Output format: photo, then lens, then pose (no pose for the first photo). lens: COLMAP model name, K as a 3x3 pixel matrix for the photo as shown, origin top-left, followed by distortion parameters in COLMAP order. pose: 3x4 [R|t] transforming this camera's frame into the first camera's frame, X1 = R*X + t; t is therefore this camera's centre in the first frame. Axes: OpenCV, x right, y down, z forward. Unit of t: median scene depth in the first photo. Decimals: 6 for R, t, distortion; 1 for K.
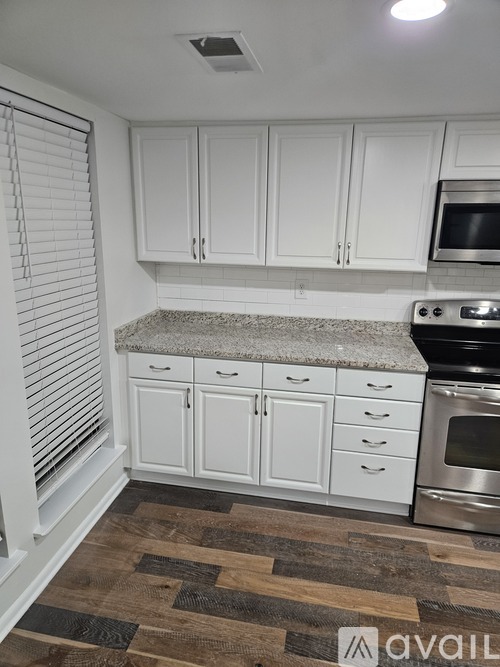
lens RADIAL K [[446.3, 0, 238.4], [0, 446.3, 321.5], [0, 0, 1]] dist [0.087625, -0.072888]
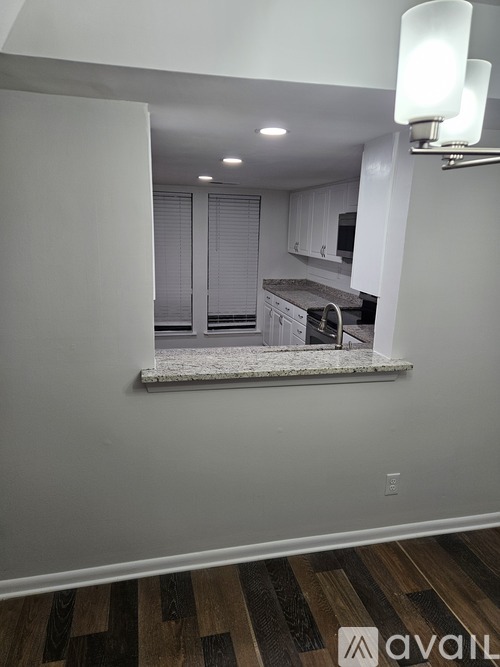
lens RADIAL K [[446.3, 0, 238.4], [0, 446.3, 321.5], [0, 0, 1]] dist [0.087625, -0.072888]
pose [[0.414509, 0.183696, -0.891313, 1.737927], [-0.228562, 0.969037, 0.093421, 0.042724], [0.880876, 0.164997, 0.443660, -0.120494]]
